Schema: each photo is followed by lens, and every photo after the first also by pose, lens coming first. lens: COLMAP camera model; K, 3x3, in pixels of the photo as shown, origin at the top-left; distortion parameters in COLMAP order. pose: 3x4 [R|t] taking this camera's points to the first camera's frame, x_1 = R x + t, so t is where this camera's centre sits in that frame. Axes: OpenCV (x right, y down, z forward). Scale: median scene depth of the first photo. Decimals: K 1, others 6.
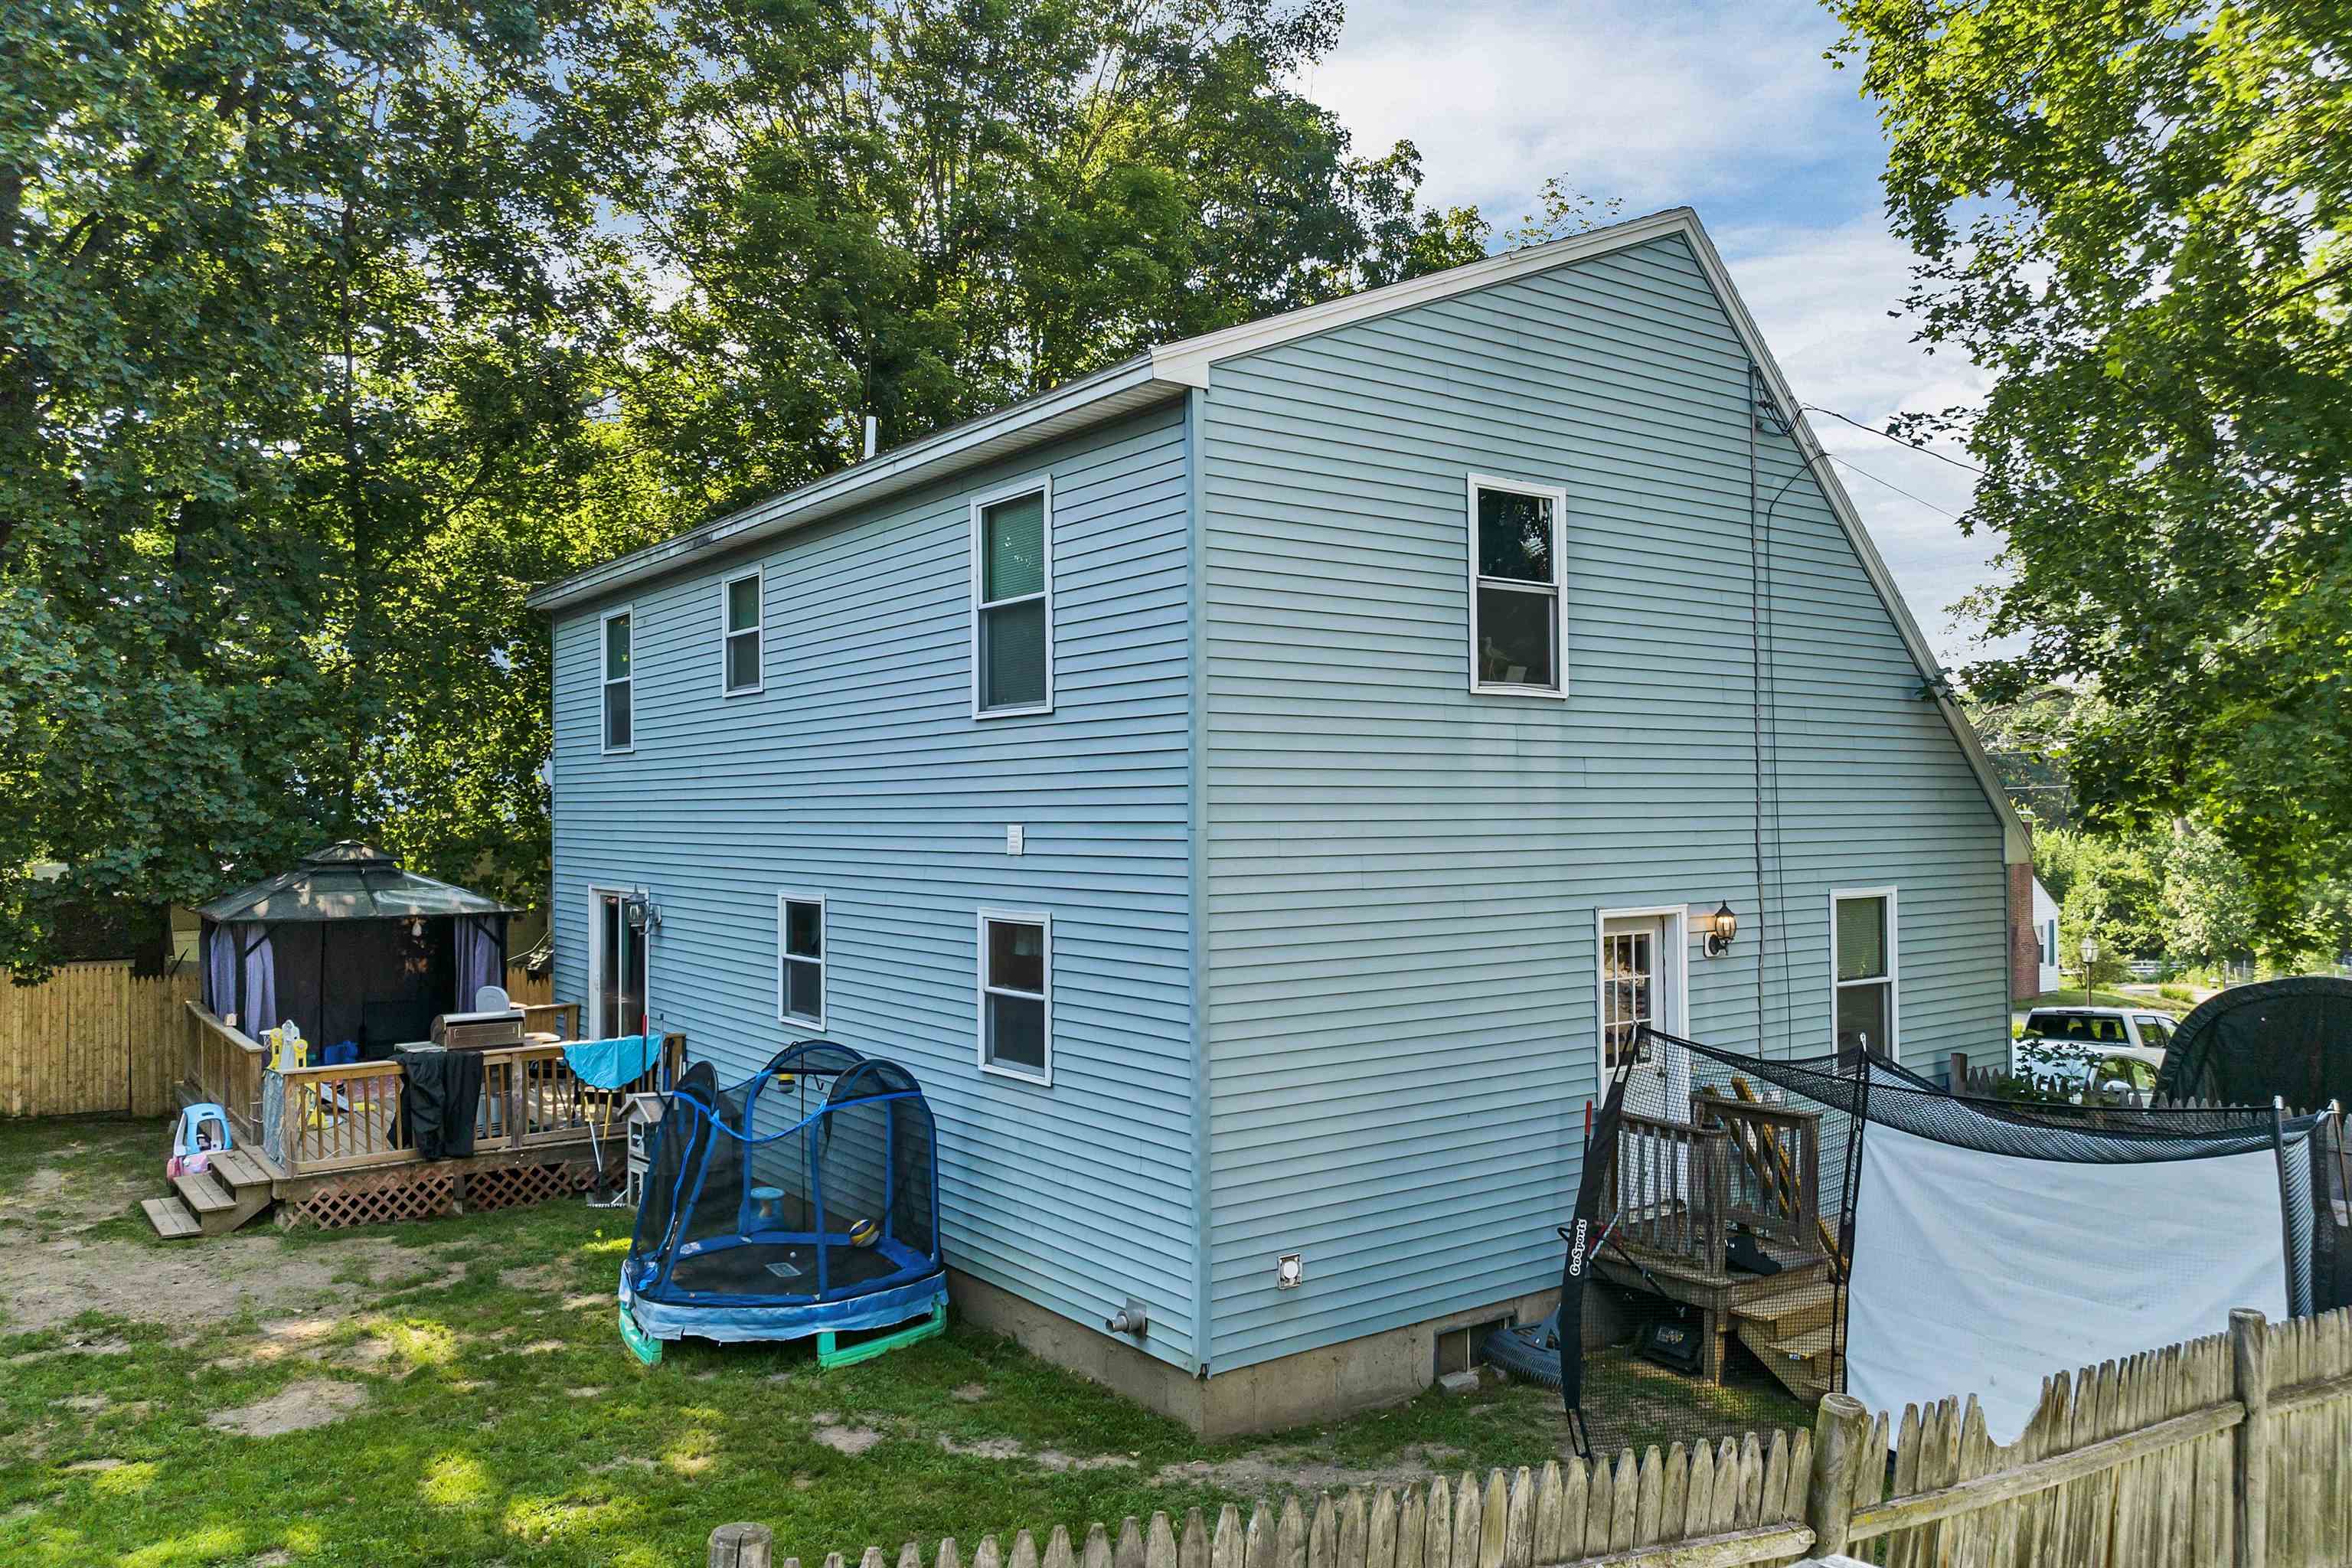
lens RADIAL K [[1685.9, 0, 1176.0], [0, 1685.9, 784.0], [0, 0, 1]] dist [-0.000442, -0.040230]
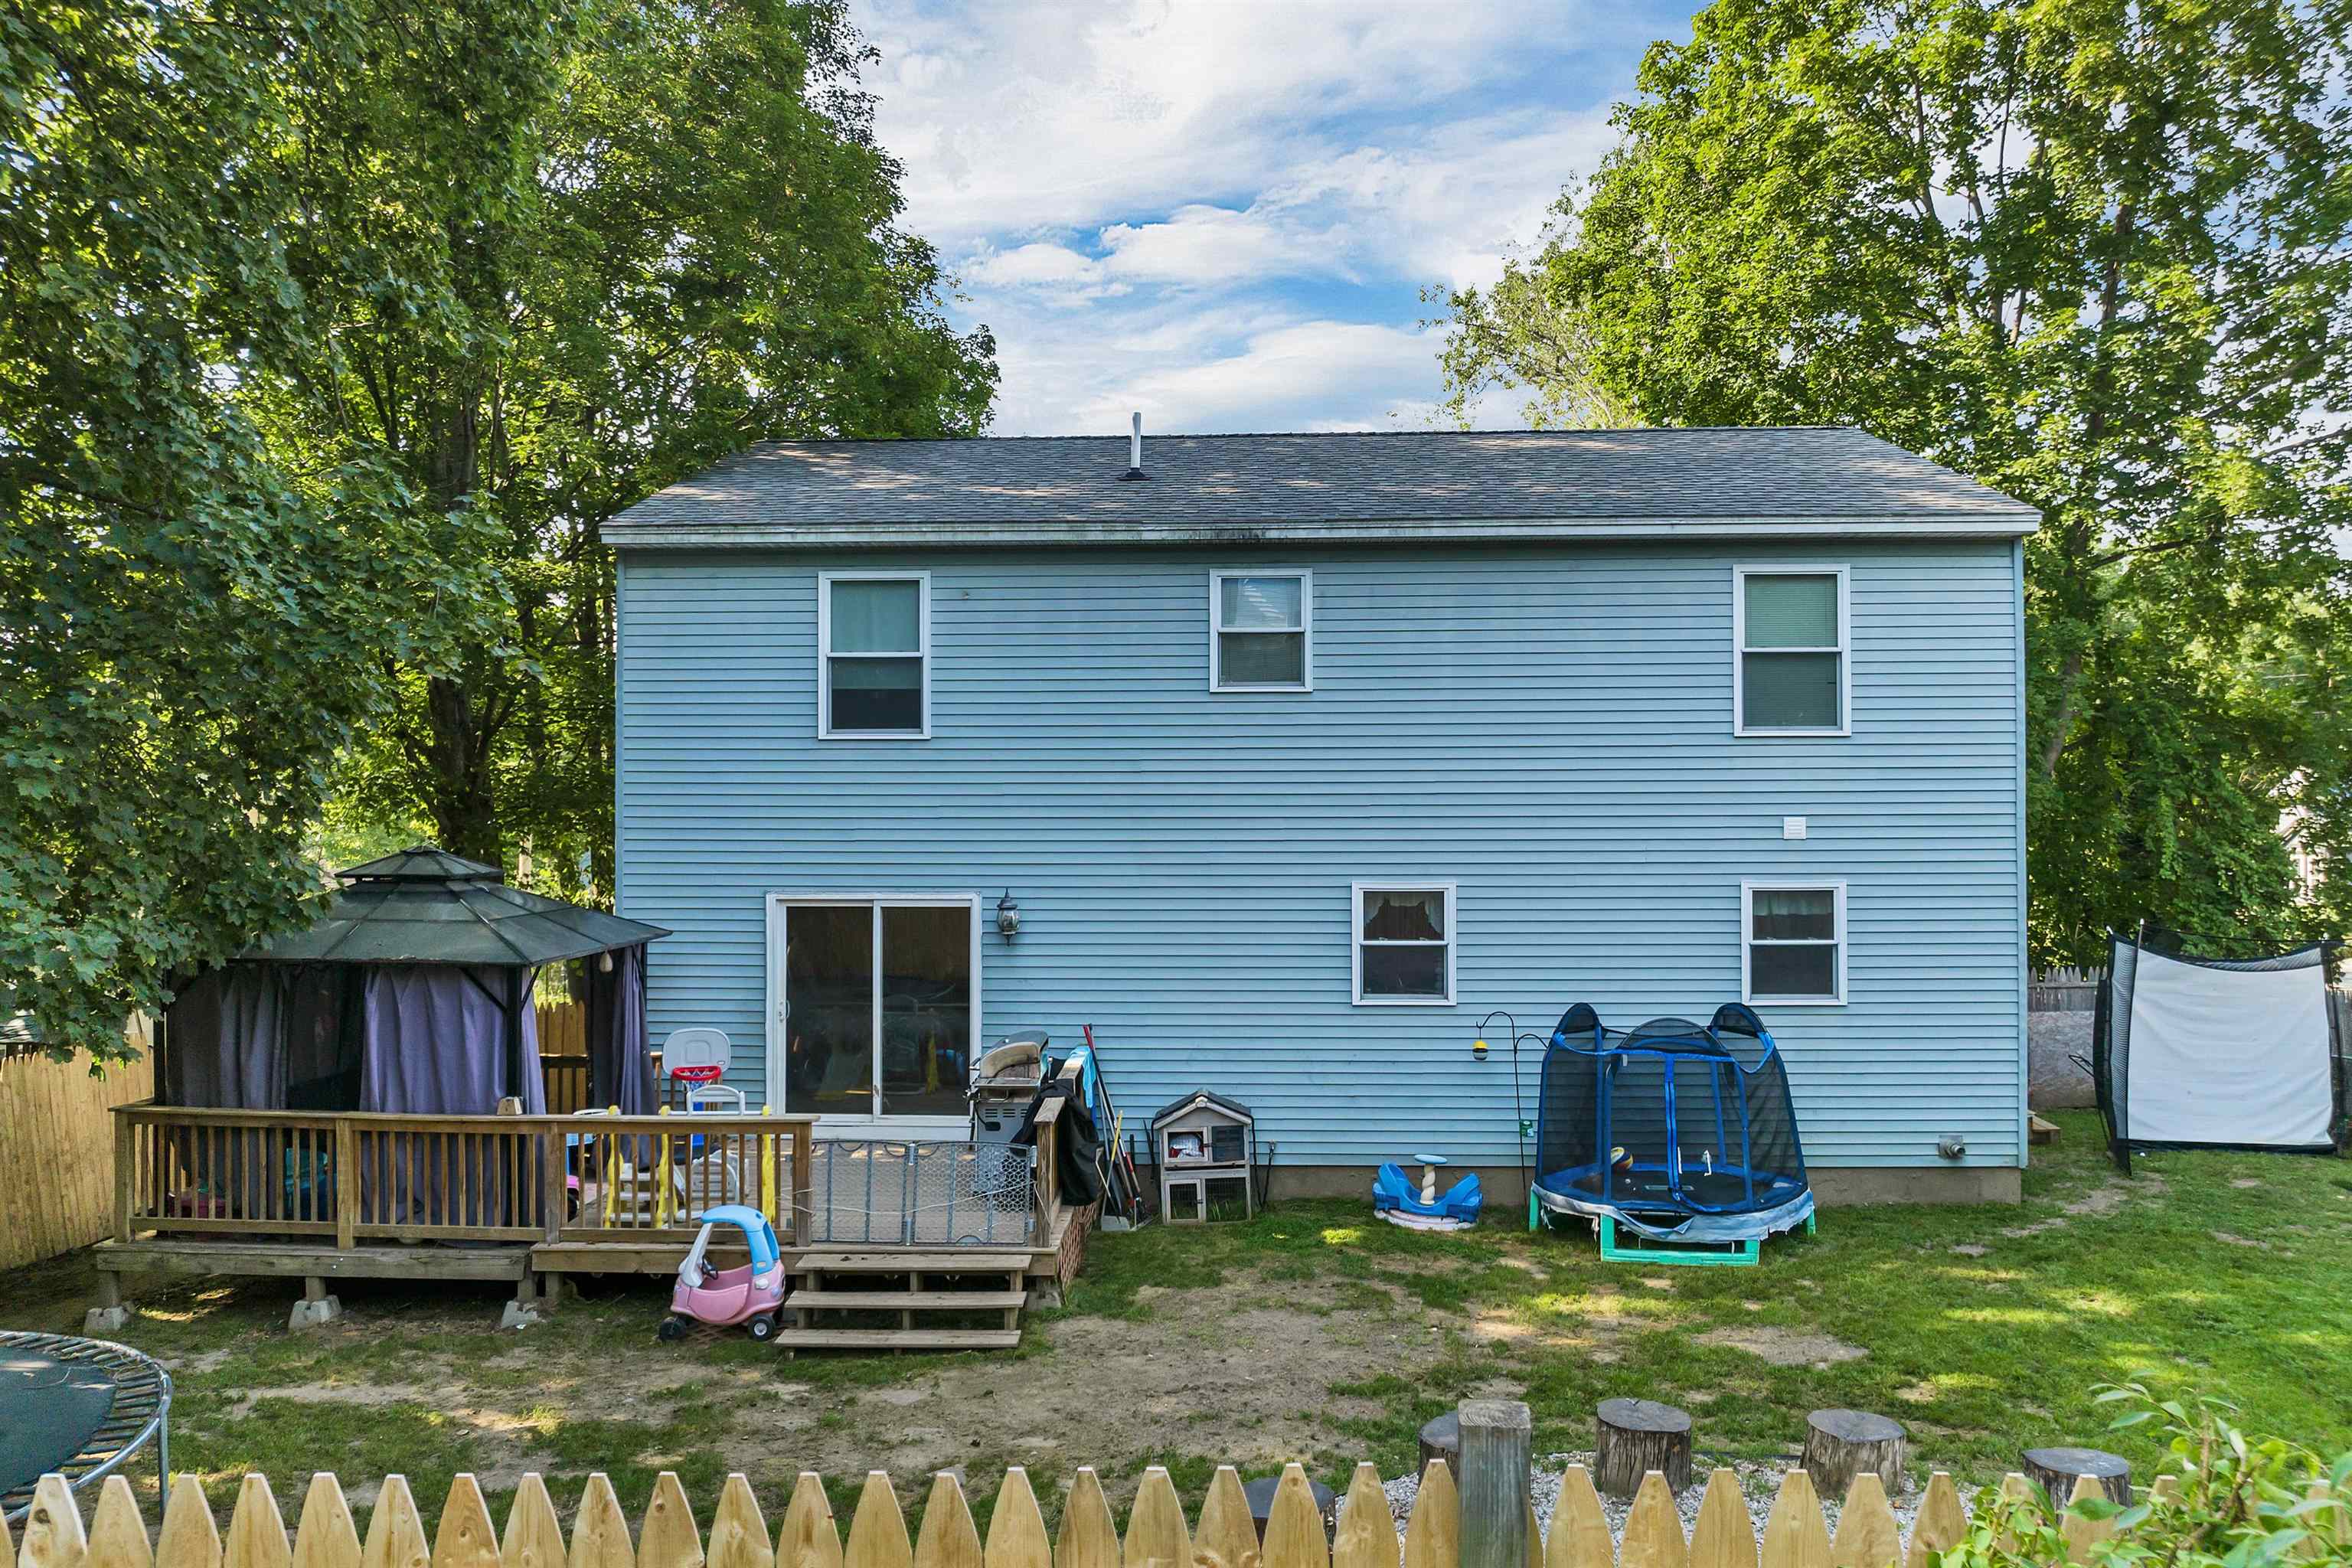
lens RADIAL K [[1685.9, 0, 1176.0], [0, 1685.9, 784.0], [0, 0, 1]] dist [-0.000442, -0.040230]
pose [[0.619034, 0.012105, 0.785271, -1.453347], [-0.011855, 0.999911, -0.006069, 0.012073], [-0.785275, -0.005553, 0.619123, 0.553763]]
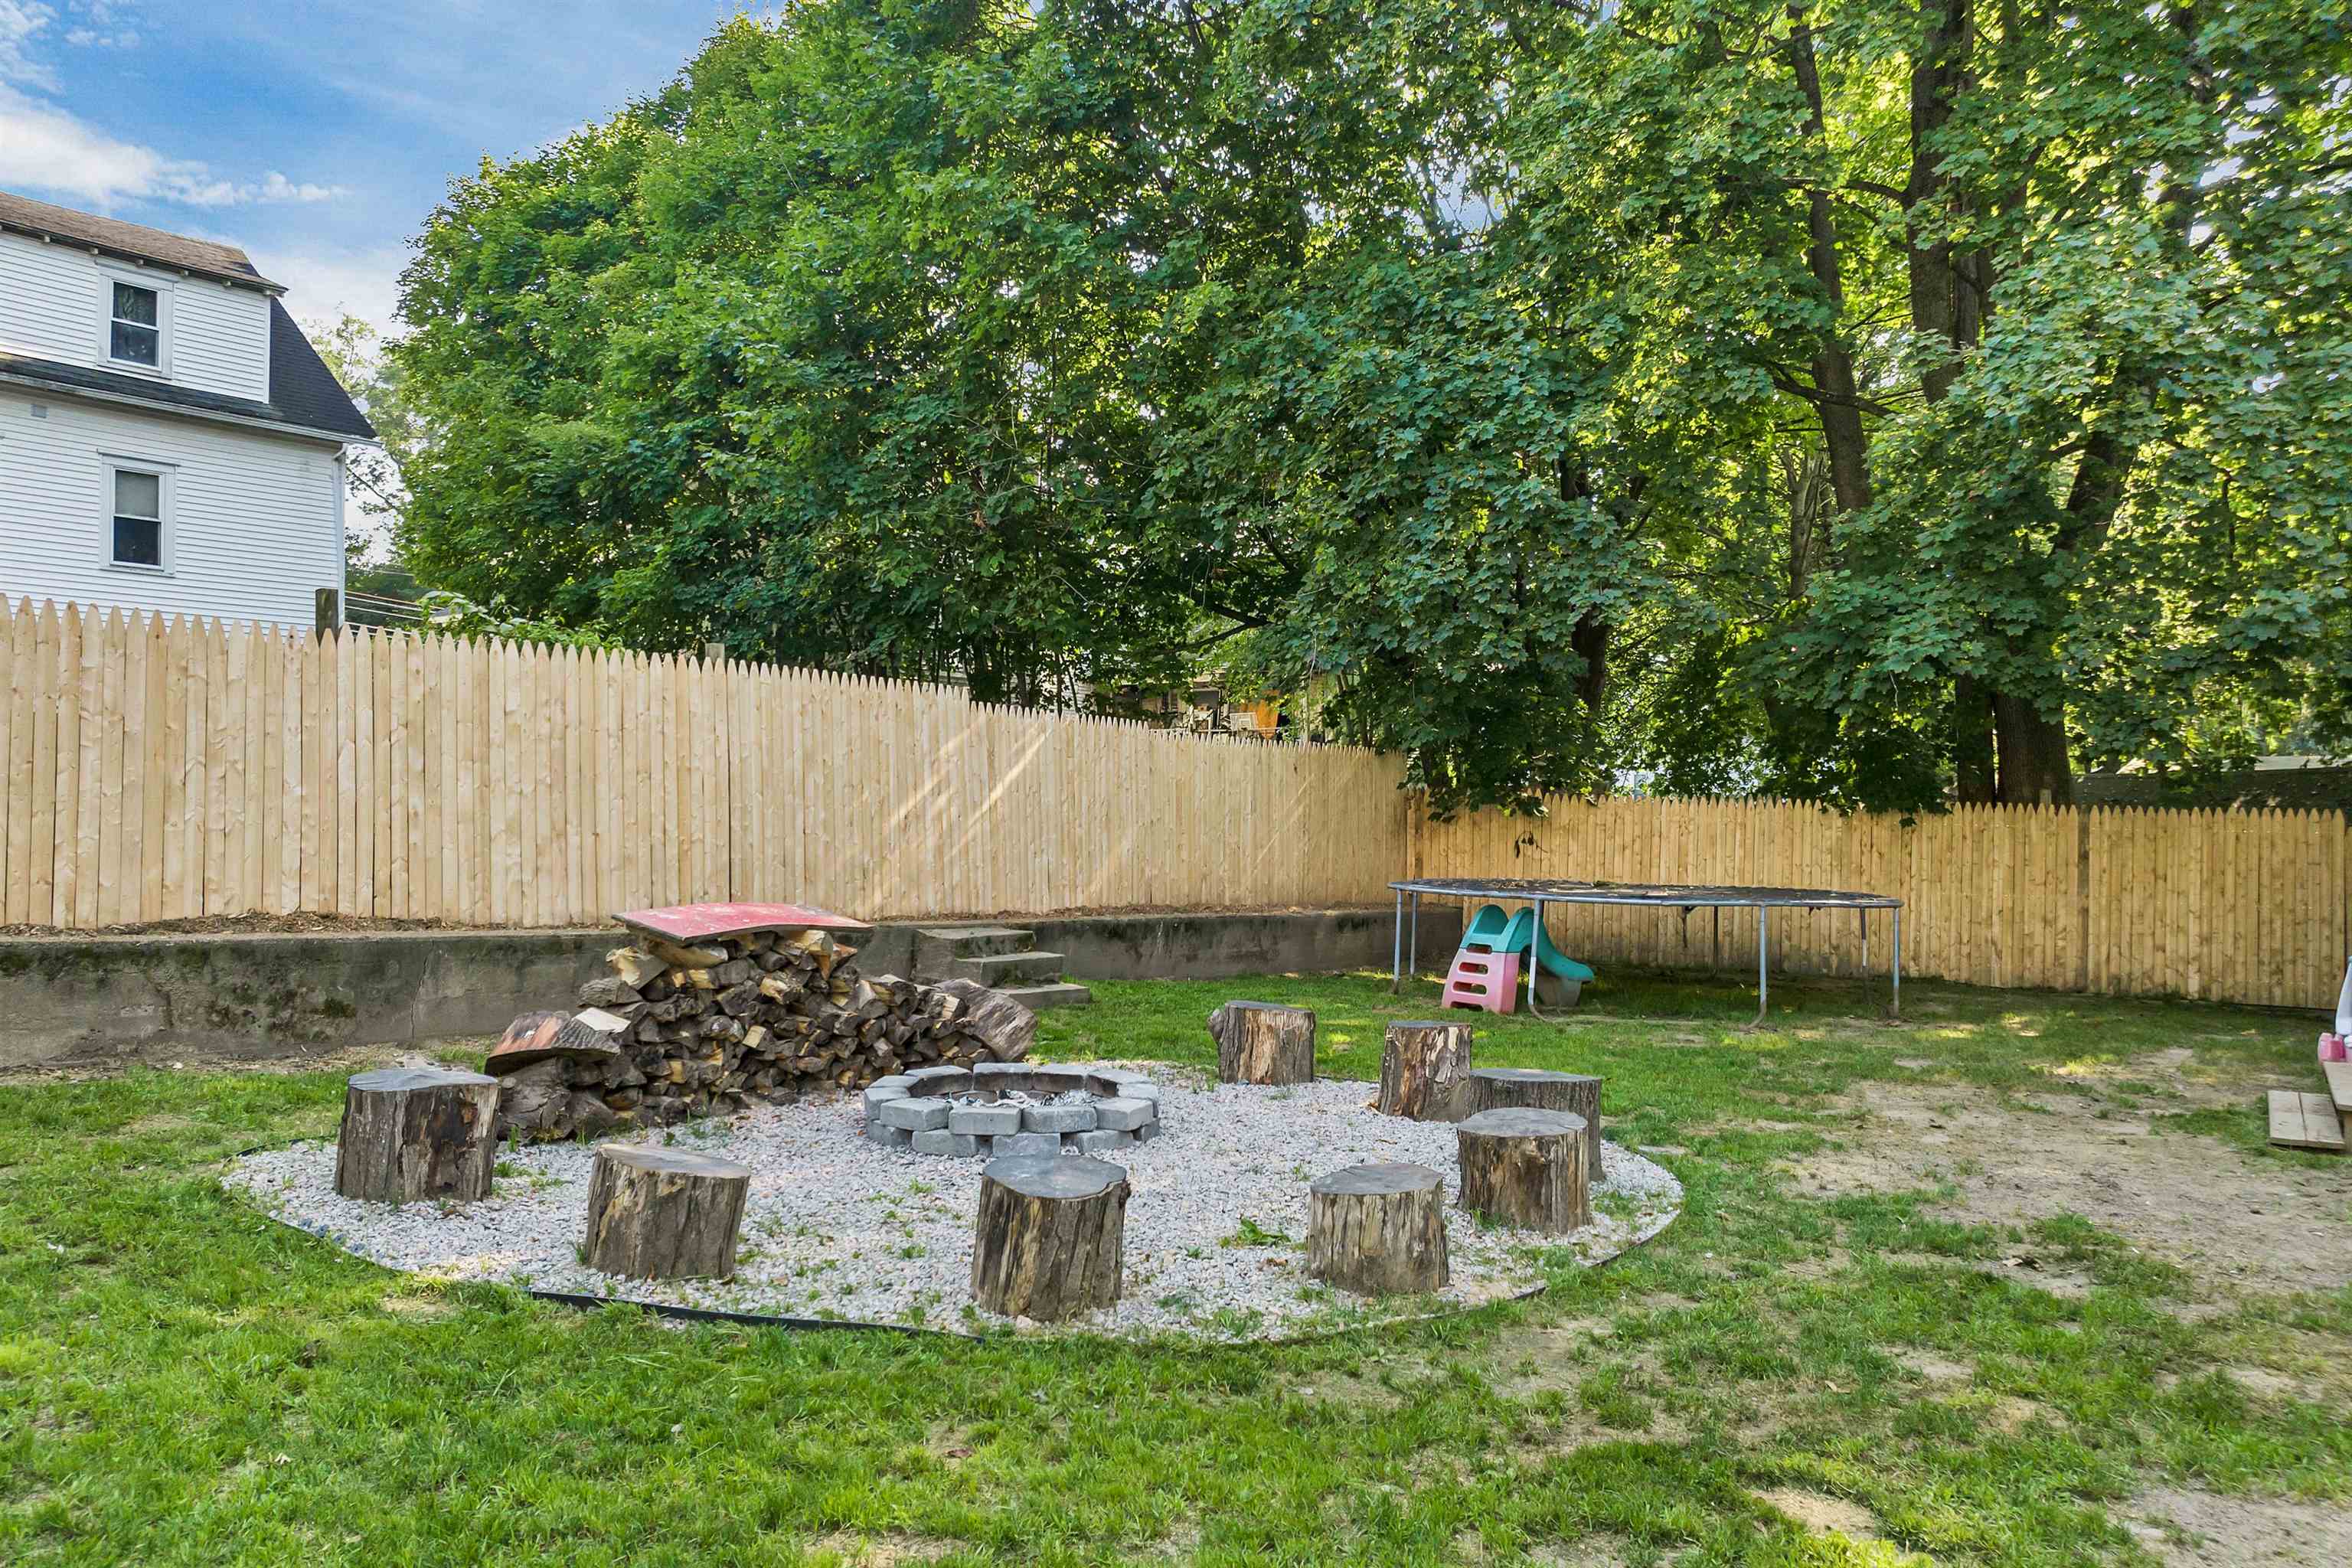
lens RADIAL K [[1685.9, 0, 1176.0], [0, 1685.9, 784.0], [0, 0, 1]] dist [-0.000442, -0.040230]
pose [[0.342289, -0.001673, -0.939593, -0.235372], [0.013588, 0.999903, 0.003170, 0.172648], [0.939496, -0.013852, 0.342279, 0.550238]]
